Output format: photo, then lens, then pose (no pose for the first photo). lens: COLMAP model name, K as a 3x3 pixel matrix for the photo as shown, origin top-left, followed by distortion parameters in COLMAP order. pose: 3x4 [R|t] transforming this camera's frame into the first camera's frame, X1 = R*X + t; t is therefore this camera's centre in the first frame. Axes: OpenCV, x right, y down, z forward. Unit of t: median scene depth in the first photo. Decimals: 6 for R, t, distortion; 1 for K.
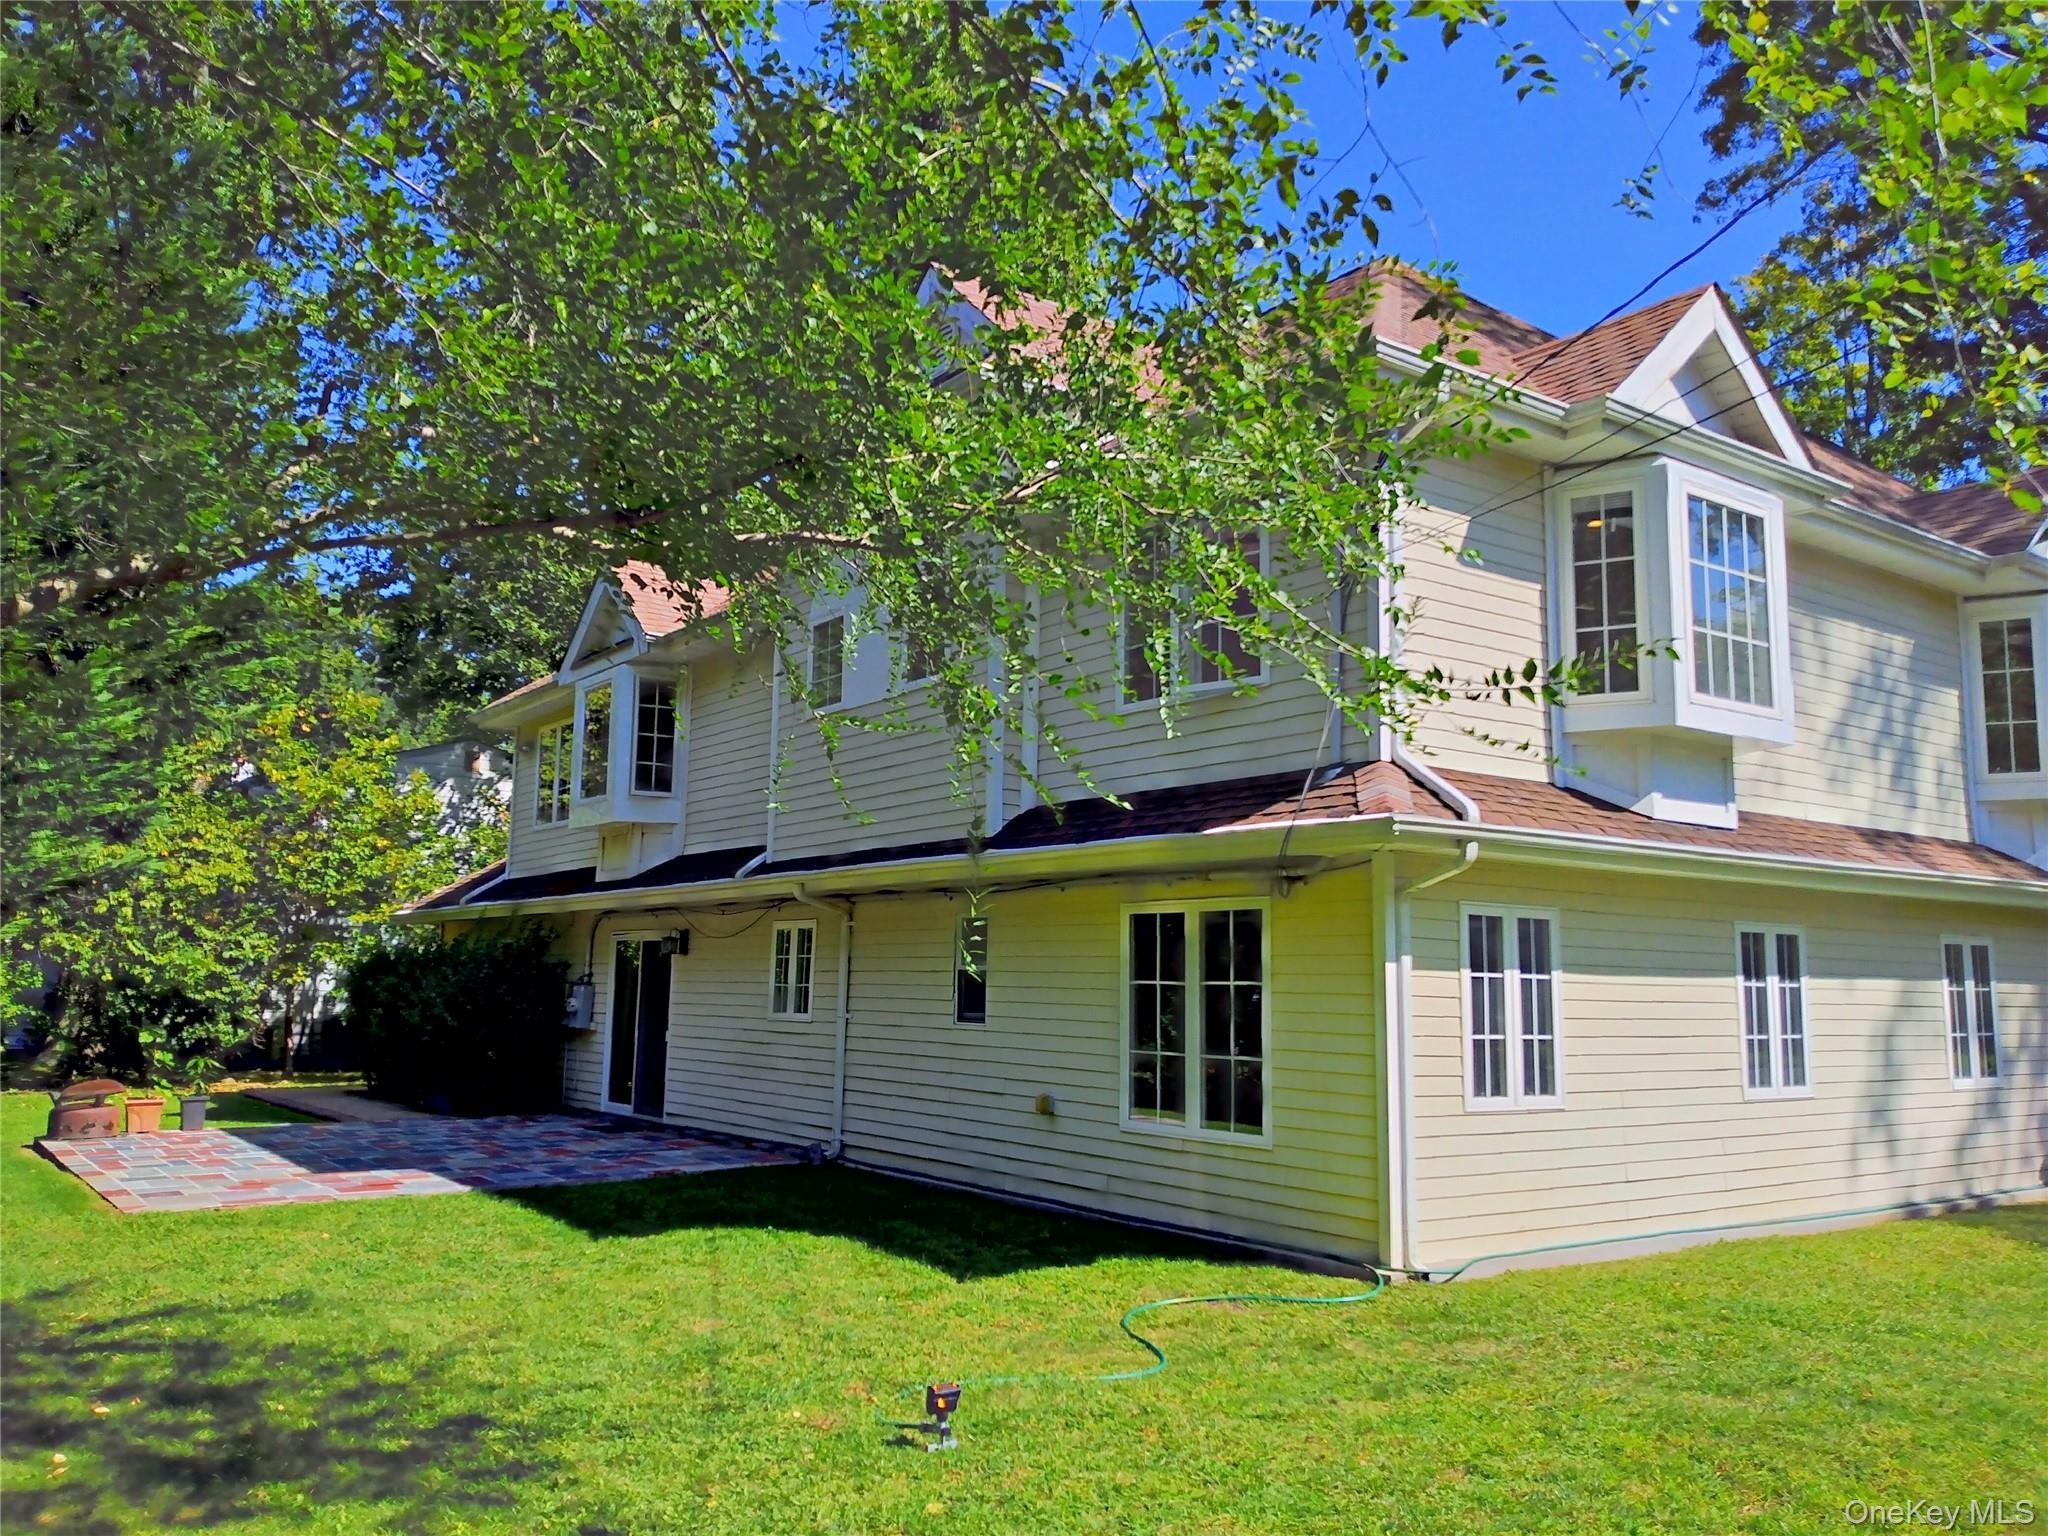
lens RADIAL K [[1602.8, 0, 1026.4], [0, 1602.8, 764.4], [0, 0, 1]] dist [-0.002878, -0.006238]
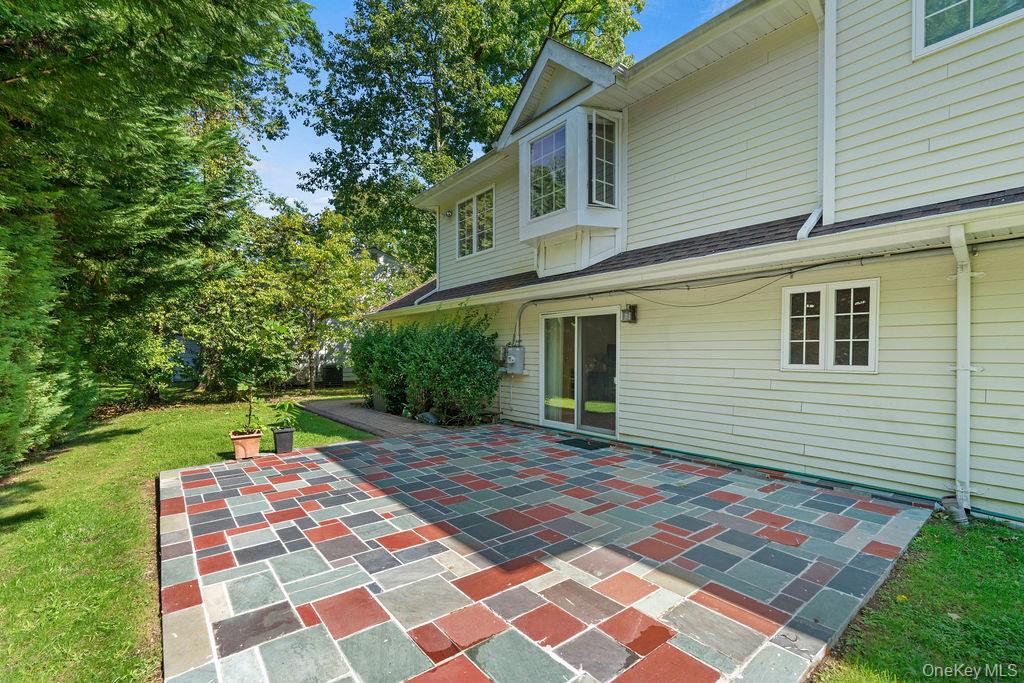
lens RADIAL K [[448.5, 0, 508.7], [0, 448.5, 363.3], [0, 0, 1]] dist [0.000713, -0.001582]
pose [[0.999371, -0.011767, 0.033456, -0.247501], [0.006183, 0.986716, 0.162337, 0.066477], [-0.034922, -0.162028, 0.986168, 0.455589]]
